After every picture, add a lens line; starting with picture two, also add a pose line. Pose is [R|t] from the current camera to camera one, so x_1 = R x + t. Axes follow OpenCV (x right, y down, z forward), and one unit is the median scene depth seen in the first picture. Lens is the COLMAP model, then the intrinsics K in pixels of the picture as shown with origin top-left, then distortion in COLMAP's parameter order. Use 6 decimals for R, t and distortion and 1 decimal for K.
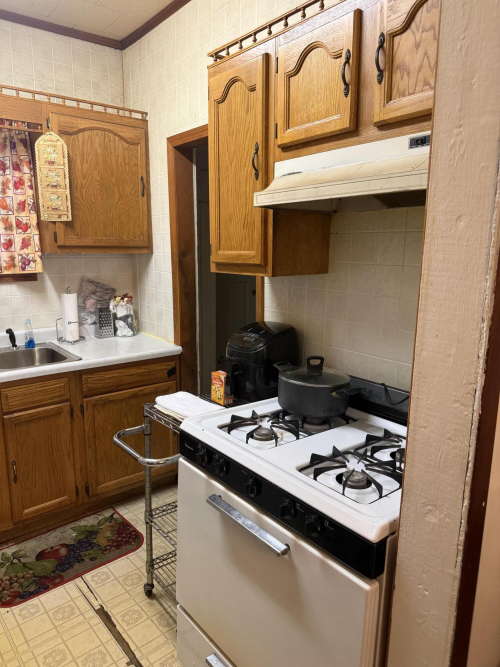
lens RADIAL K [[478.4, 0, 250.0], [0, 478.4, 333.5], [0, 0, 1]] dist [-0.005759, -0.004065]
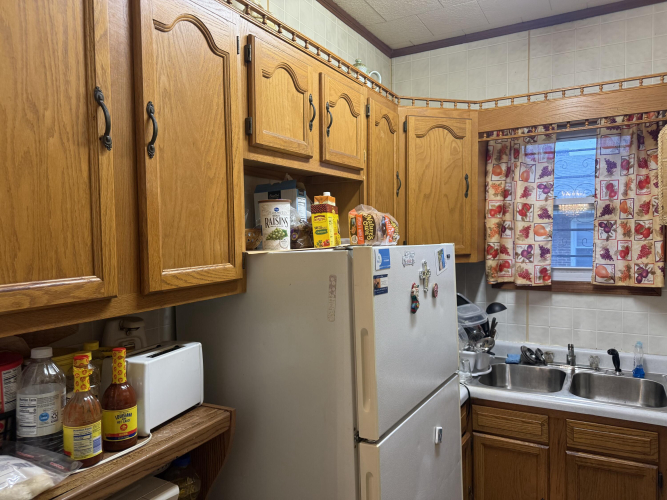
lens RADIAL K [[478.4, 0, 333.5], [0, 478.4, 250.0], [0, 0, 1]] dist [-0.005759, -0.004065]
pose [[0.371559, 0.019066, -0.928214, 0.101579], [-0.165448, 0.985146, -0.045992, -0.063032], [0.913549, 0.170660, 0.369194, 0.195923]]
